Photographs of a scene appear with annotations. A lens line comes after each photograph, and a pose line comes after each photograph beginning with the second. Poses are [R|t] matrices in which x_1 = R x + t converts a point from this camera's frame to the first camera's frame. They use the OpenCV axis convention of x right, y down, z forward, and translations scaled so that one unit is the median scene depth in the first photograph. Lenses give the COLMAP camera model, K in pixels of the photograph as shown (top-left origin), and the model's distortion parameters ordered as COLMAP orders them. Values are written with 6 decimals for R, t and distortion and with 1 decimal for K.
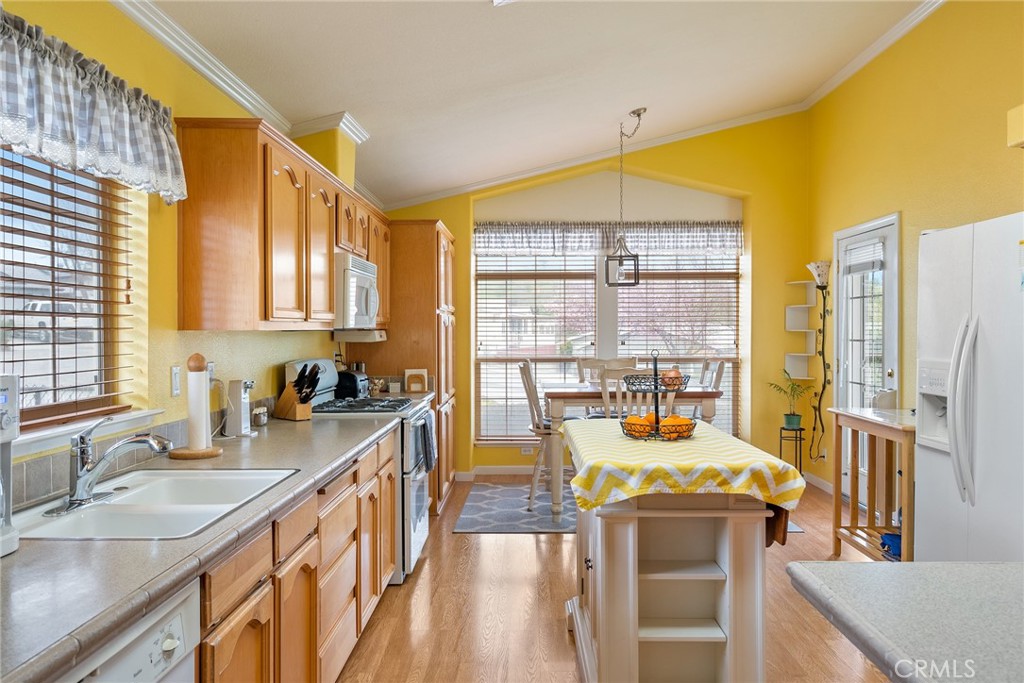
lens RADIAL K [[742.5, 0, 509.5], [0, 742.5, 336.8], [0, 0, 1]] dist [0.001601, 0.000812]
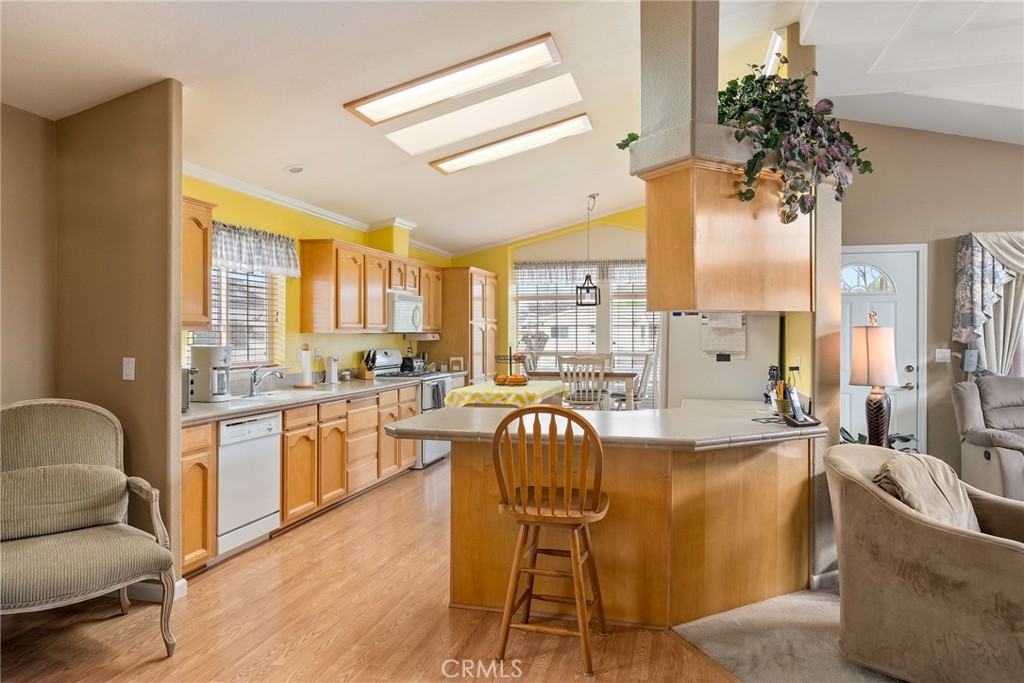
lens RADIAL K [[684.0, 0, 510.8], [0, 684.0, 336.8], [0, 0, 1]] dist [0.004957, 0.002029]
pose [[0.974386, 0.005025, -0.224824, 0.534642], [-0.006353, 0.999966, -0.005182, 0.008004], [0.224790, 0.006478, 0.974386, -0.730174]]
